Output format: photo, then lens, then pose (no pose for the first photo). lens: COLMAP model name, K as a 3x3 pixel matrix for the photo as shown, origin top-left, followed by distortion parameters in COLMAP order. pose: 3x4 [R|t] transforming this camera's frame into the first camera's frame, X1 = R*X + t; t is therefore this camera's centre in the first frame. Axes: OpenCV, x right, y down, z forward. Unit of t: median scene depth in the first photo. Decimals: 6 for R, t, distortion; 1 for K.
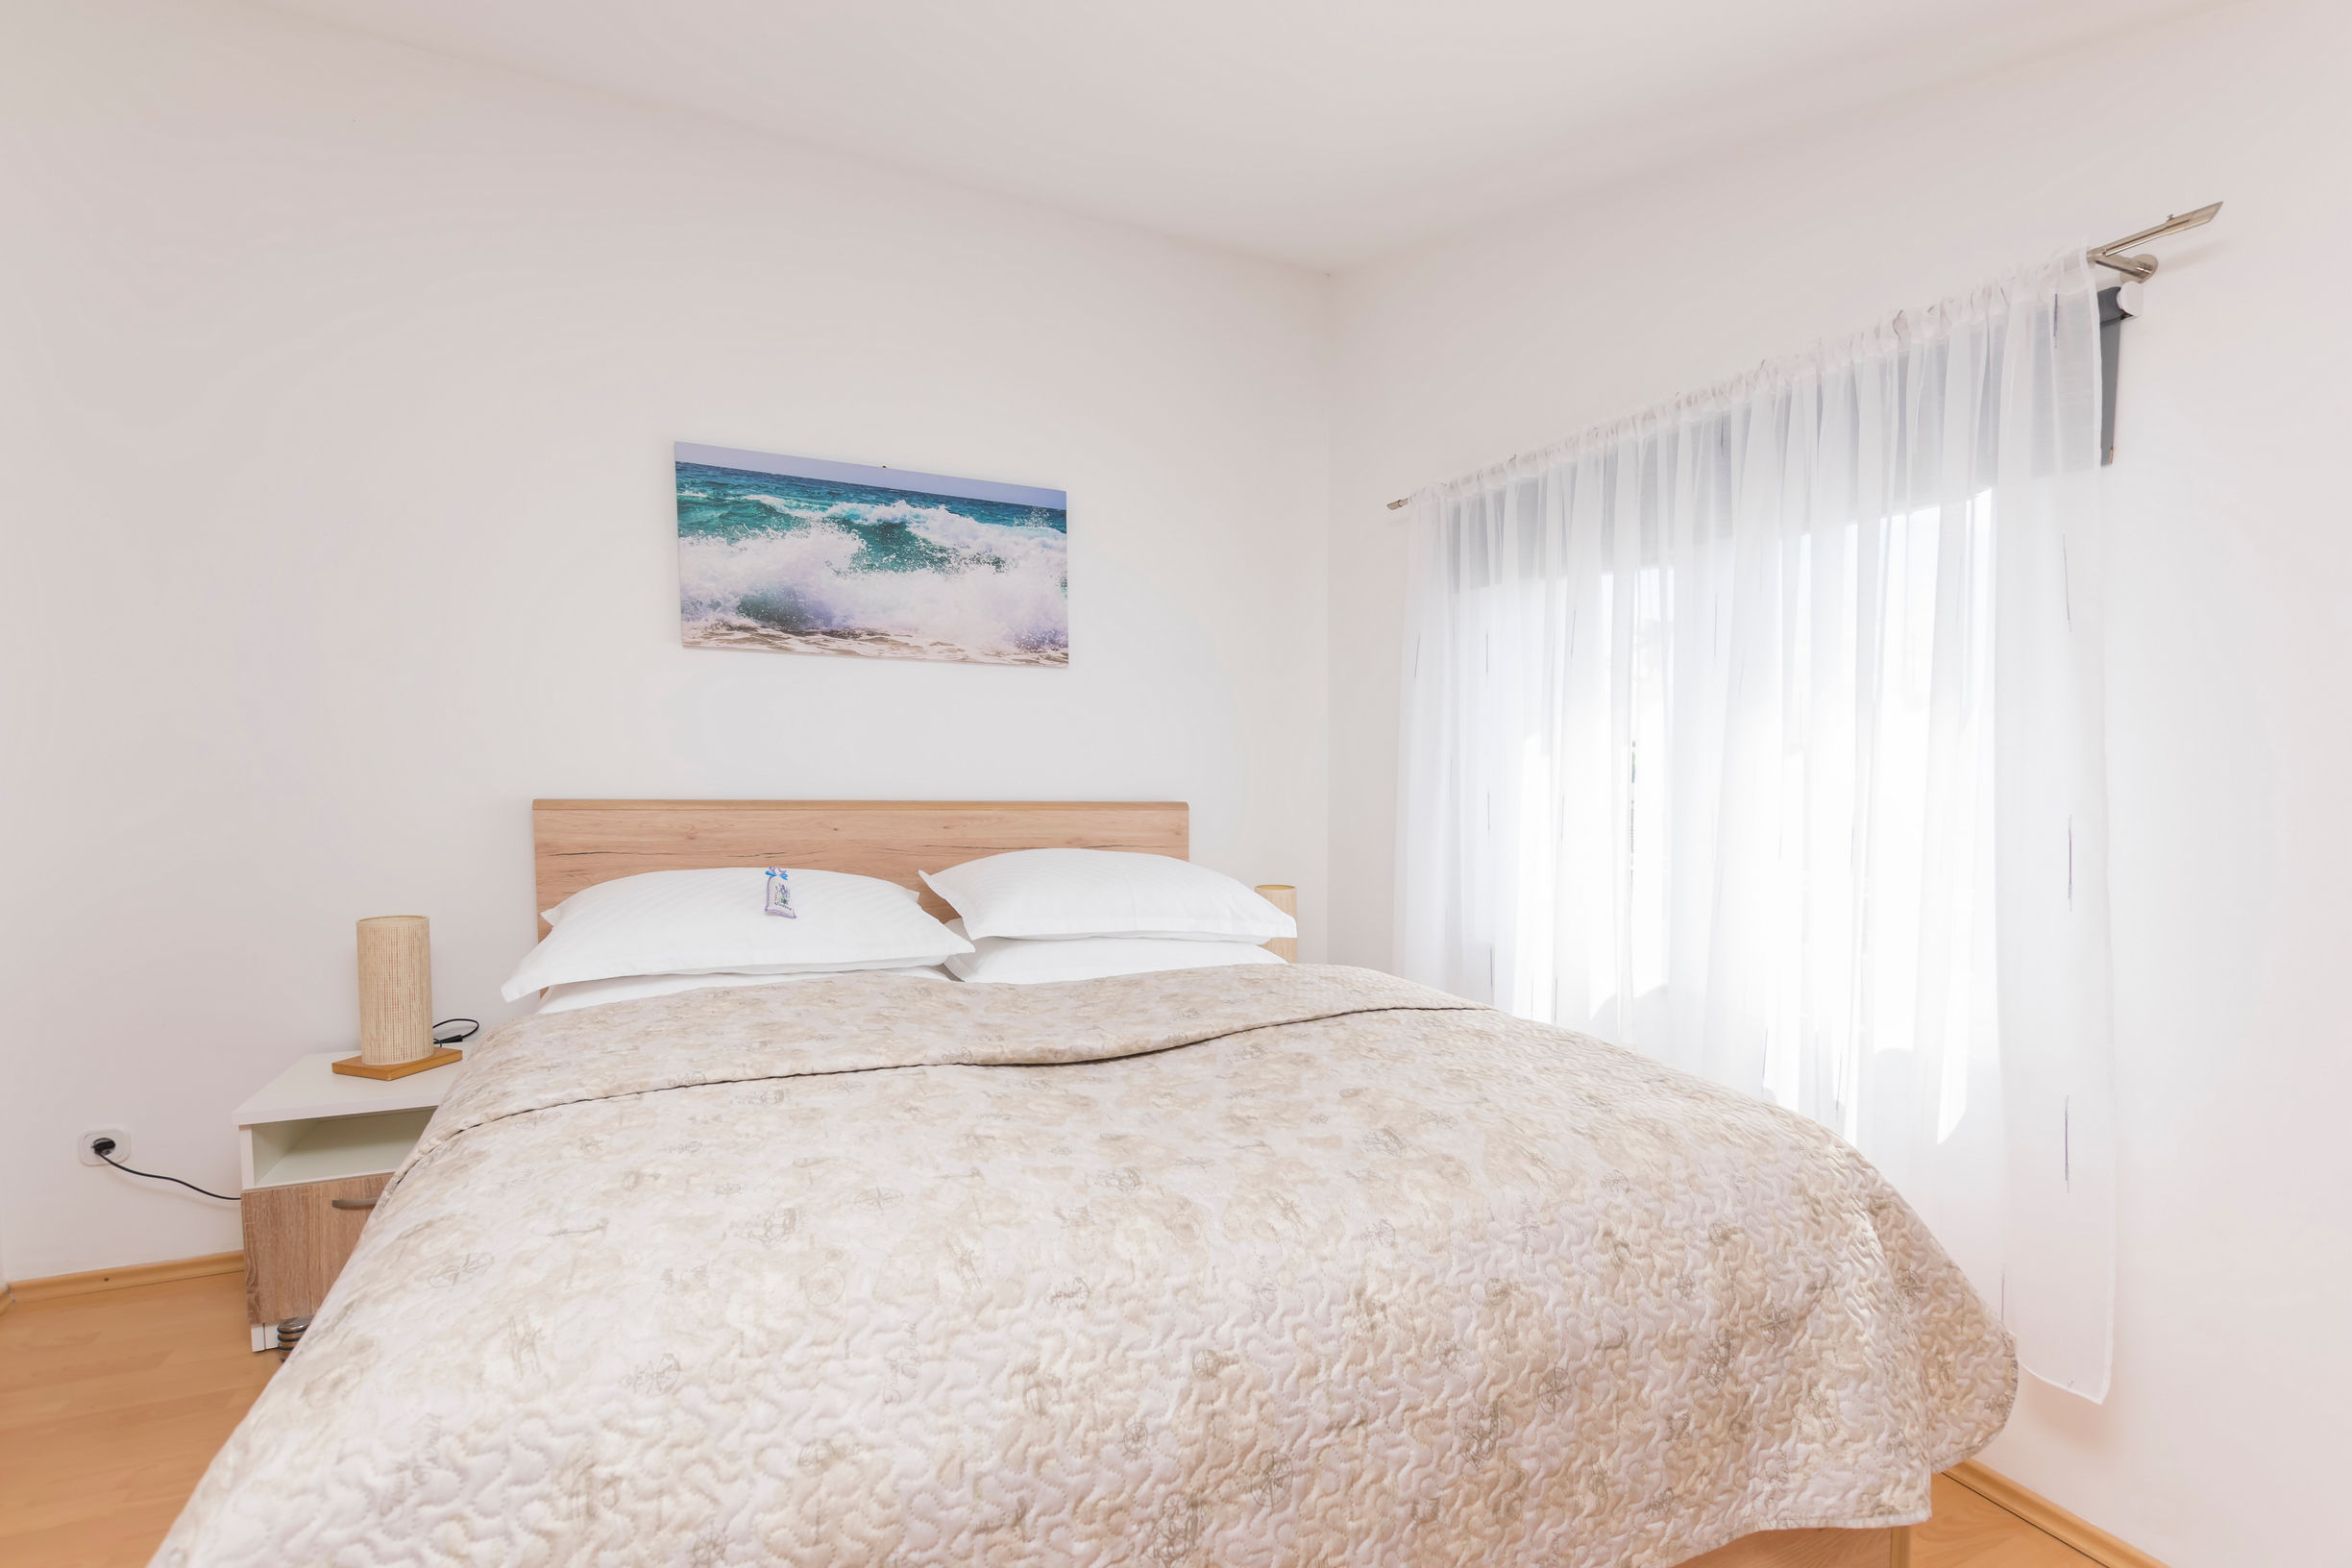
lens RADIAL K [[1018.5, 0, 1131.9], [0, 1018.5, 798.7], [0, 0, 1]] dist [0.008426, -0.003189]
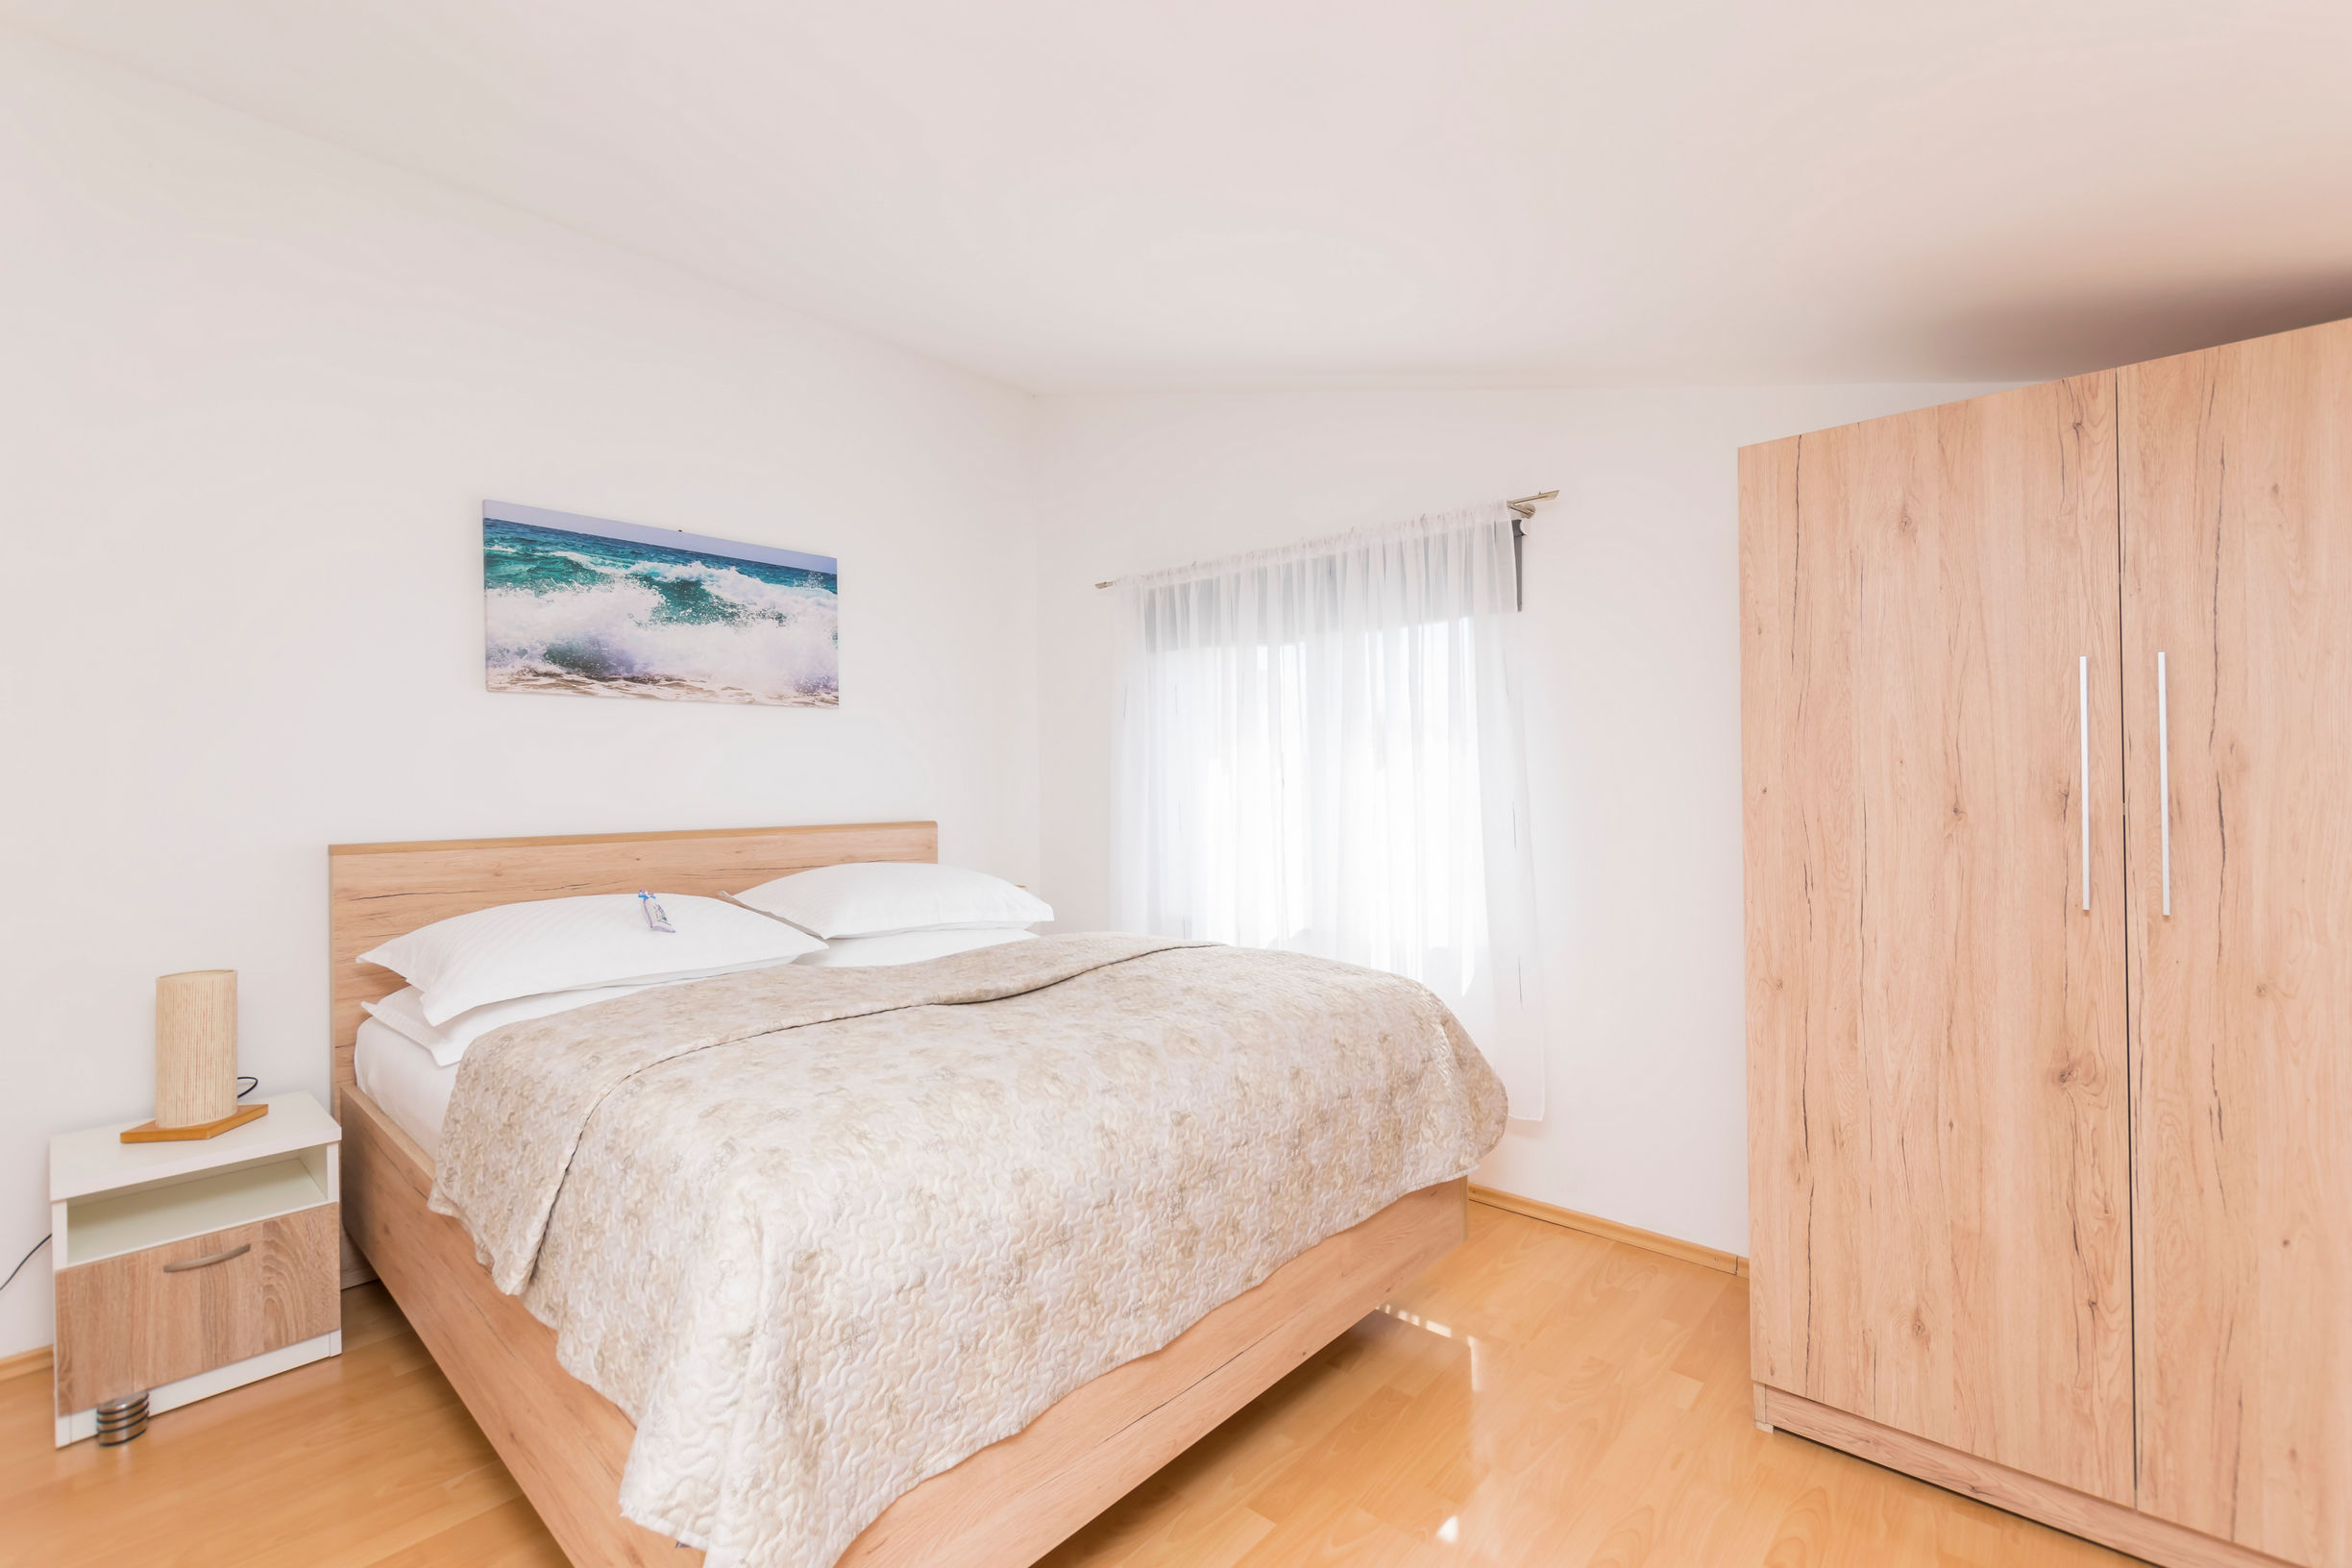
lens RADIAL K [[1018.5, 0, 1175.4], [0, 1018.5, 792.4], [0, 0, 1]] dist [0.008426, -0.003189]
pose [[0.904215, -0.033836, 0.425734, -0.325727], [0.043818, 0.998946, -0.013672, -0.000918], [-0.424823, 0.031018, 0.904745, -0.314967]]
